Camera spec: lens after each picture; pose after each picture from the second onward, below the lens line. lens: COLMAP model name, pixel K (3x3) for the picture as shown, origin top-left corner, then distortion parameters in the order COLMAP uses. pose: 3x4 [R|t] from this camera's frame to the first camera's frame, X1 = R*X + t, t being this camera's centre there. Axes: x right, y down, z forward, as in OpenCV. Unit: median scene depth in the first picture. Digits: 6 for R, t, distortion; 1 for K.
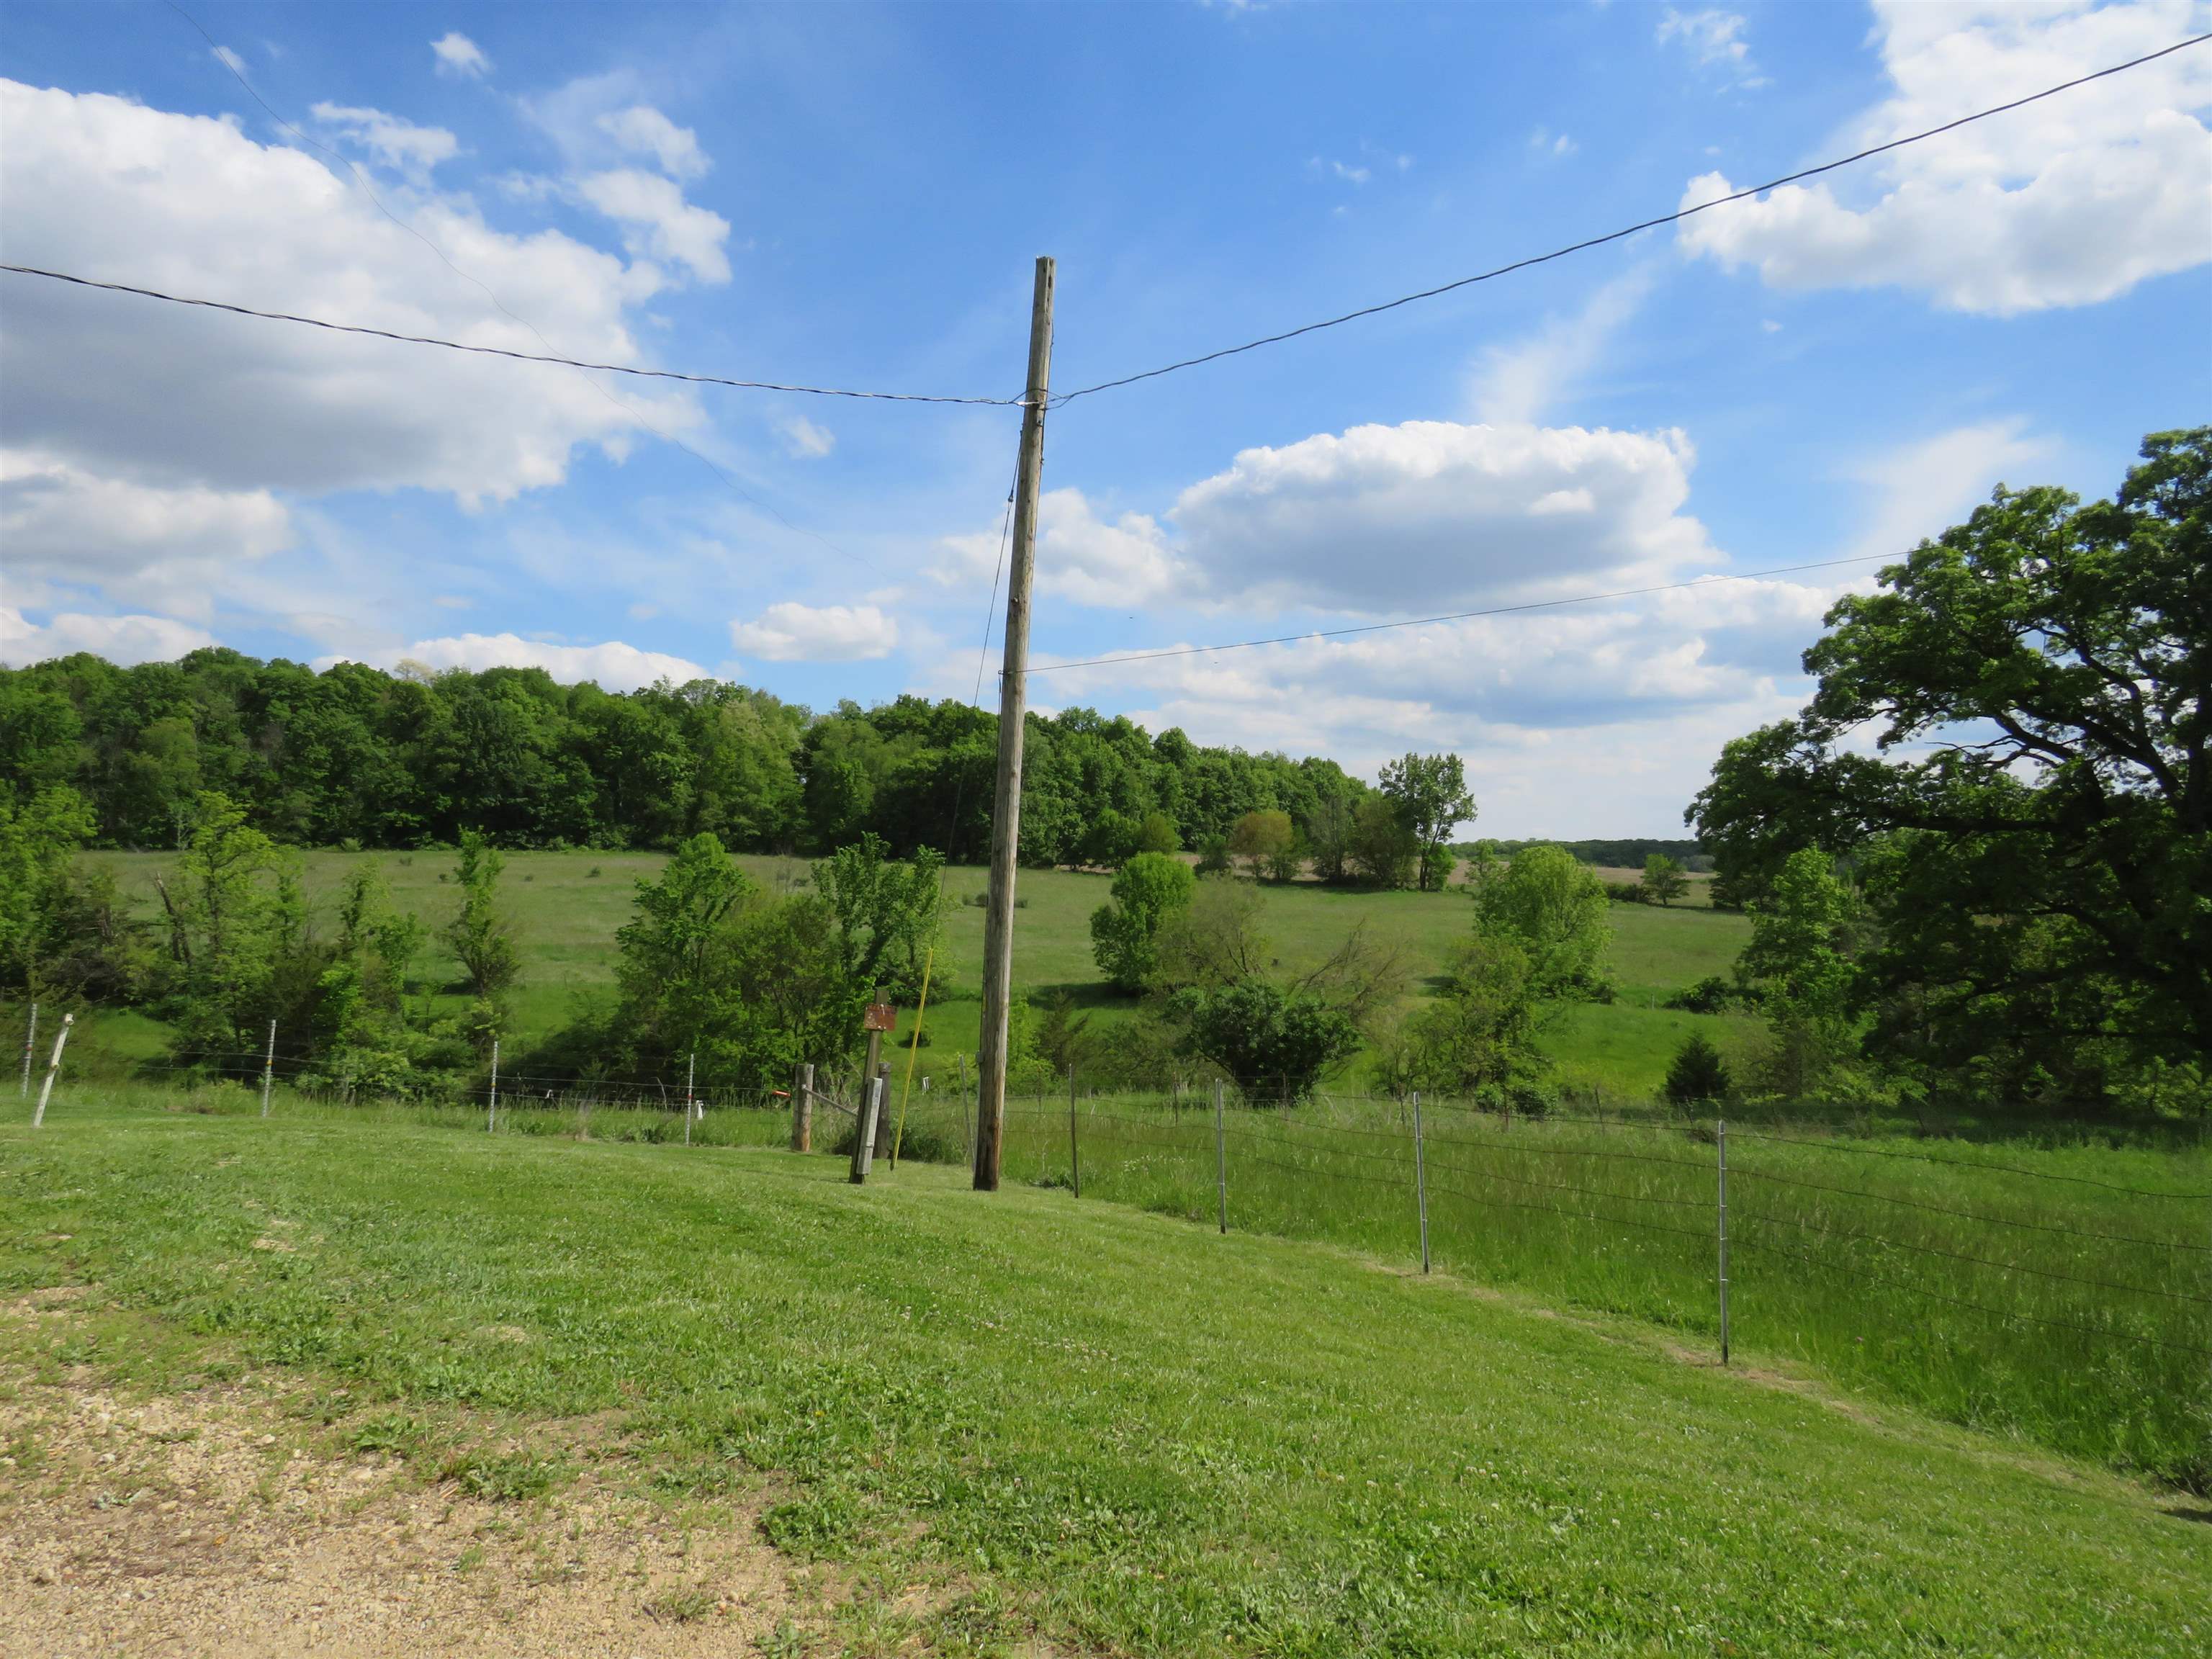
lens RADIAL K [[1614.8, 0, 1103.2], [0, 1614.8, 821.9], [0, 0, 1]] dist [-0.014038, 0.004536]
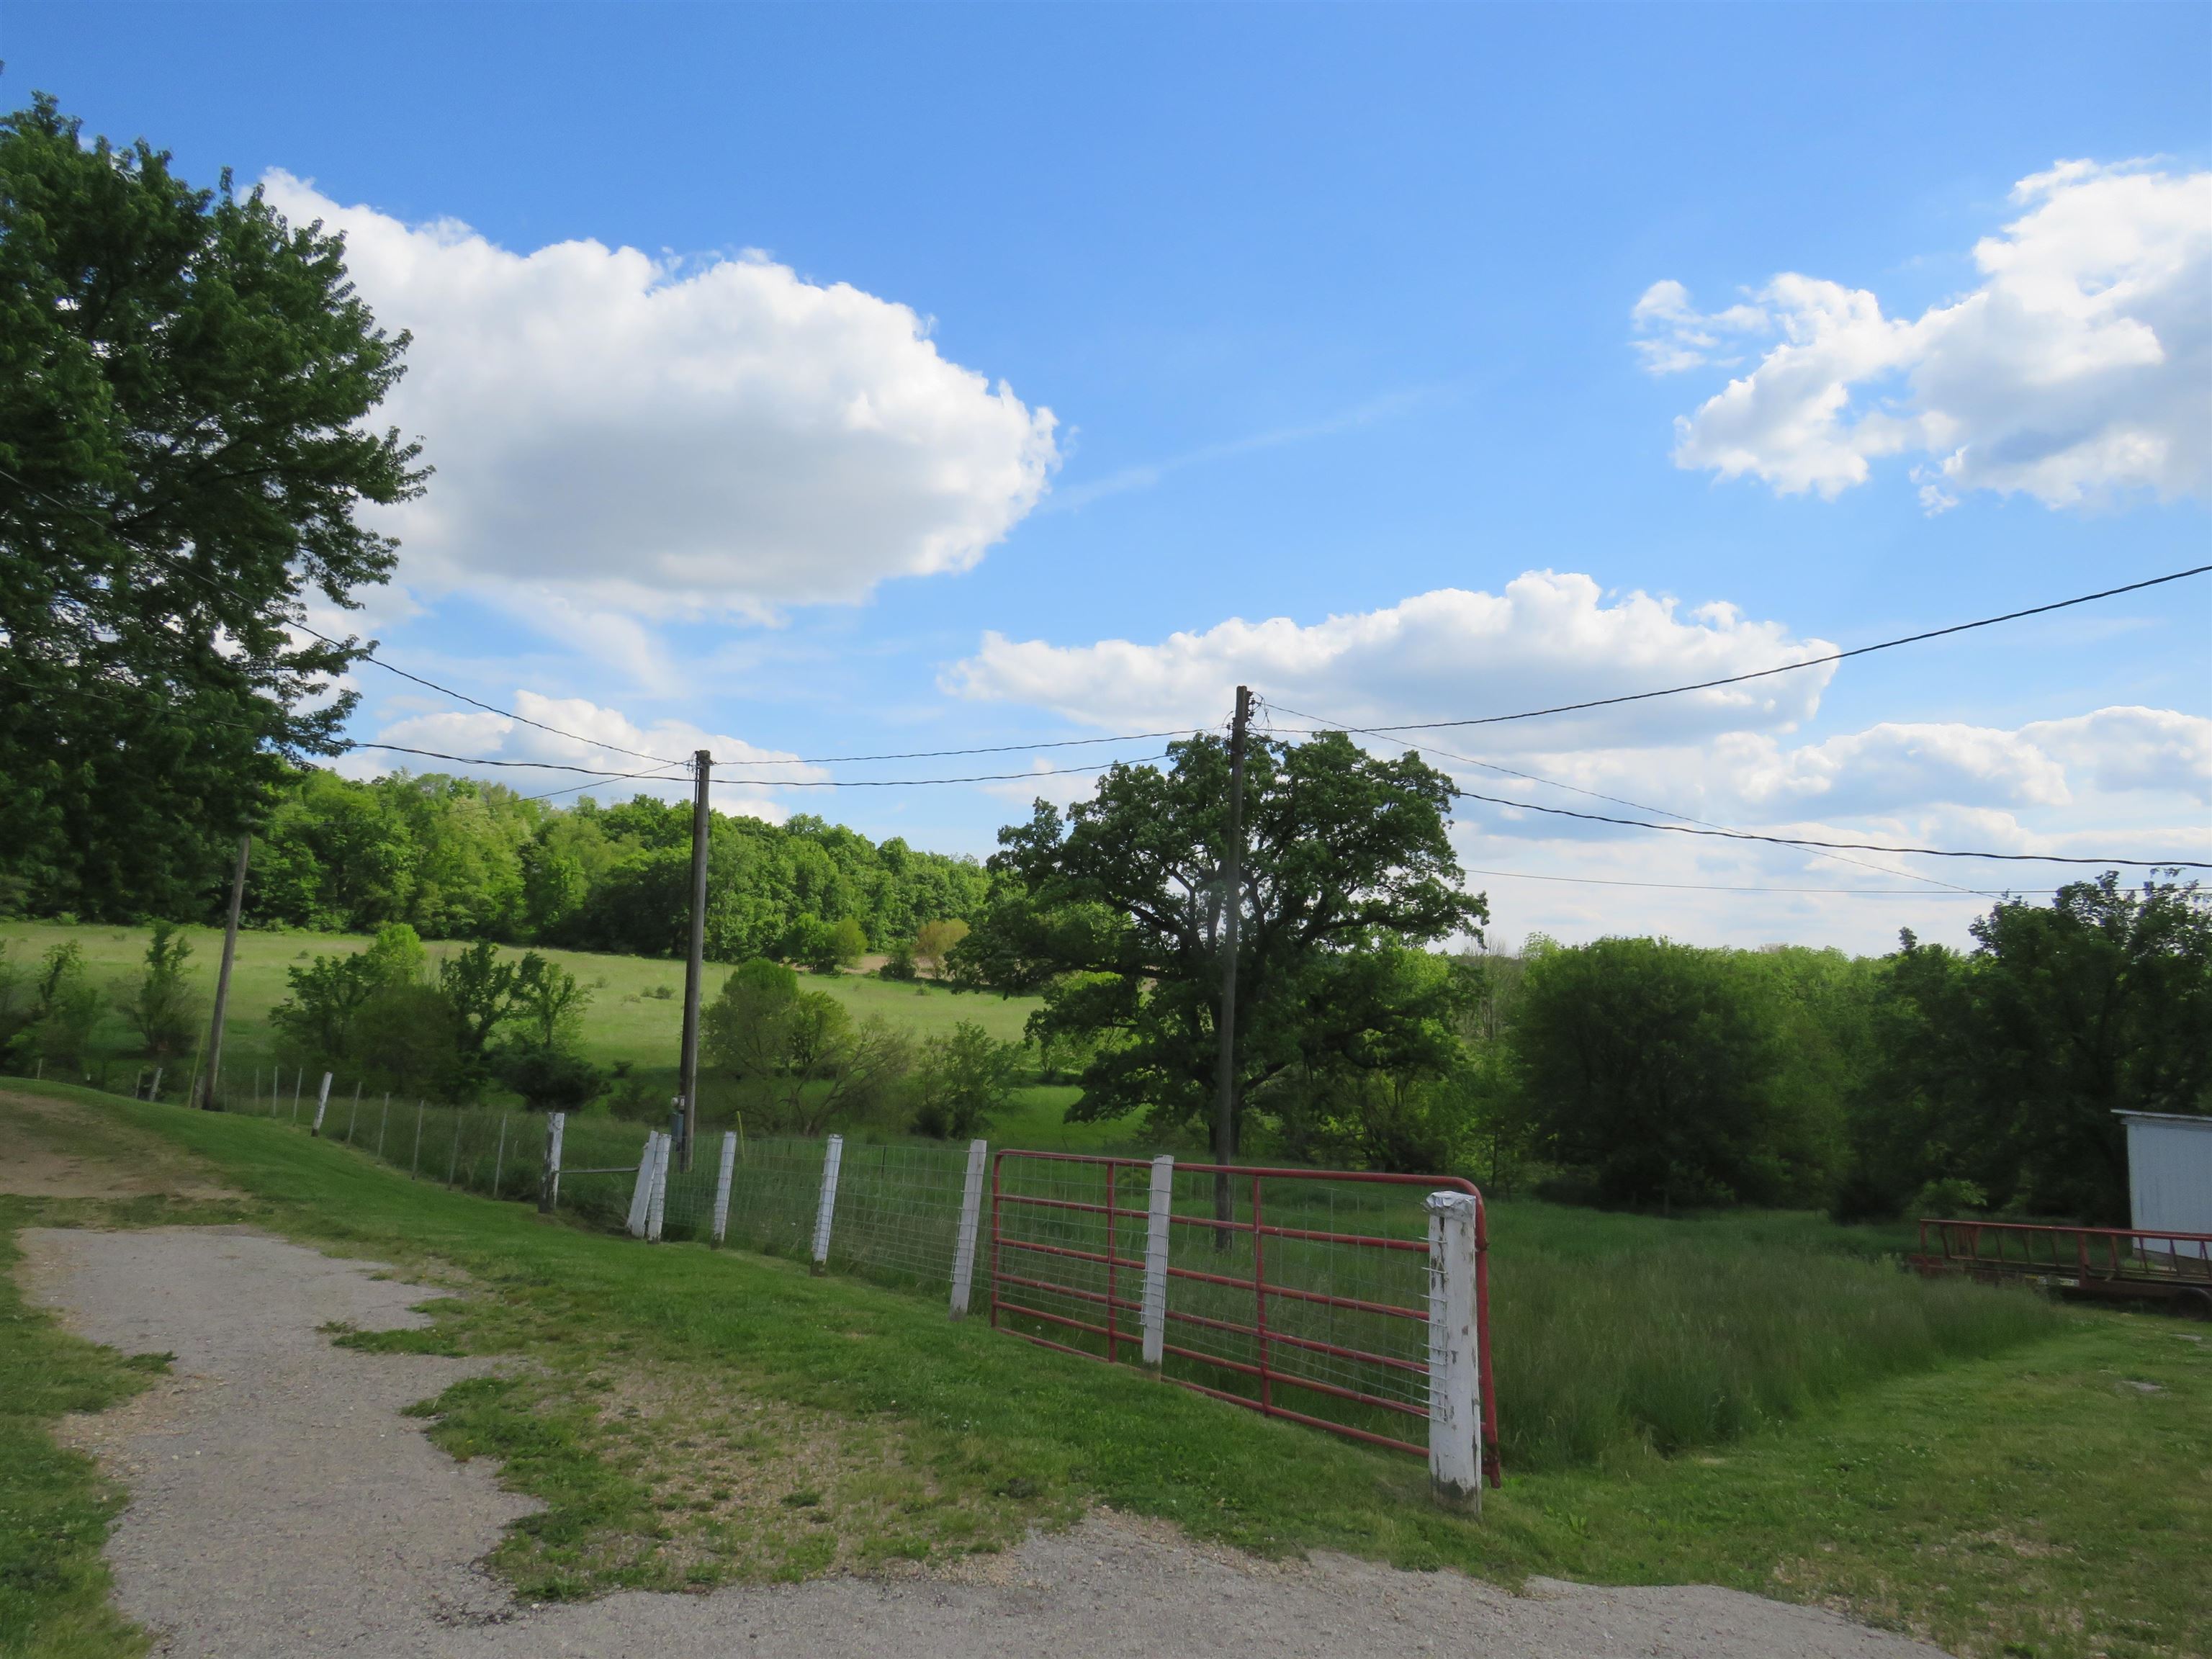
lens RADIAL K [[1614.8, 0, 1103.2], [0, 1614.8, 821.9], [0, 0, 1]] dist [-0.014038, 0.004536]
pose [[0.991297, 0.046850, 0.123025, 0.142611], [-0.039428, 0.997291, -0.062091, -0.020435], [-0.125601, 0.056700, 0.990459, -0.254687]]
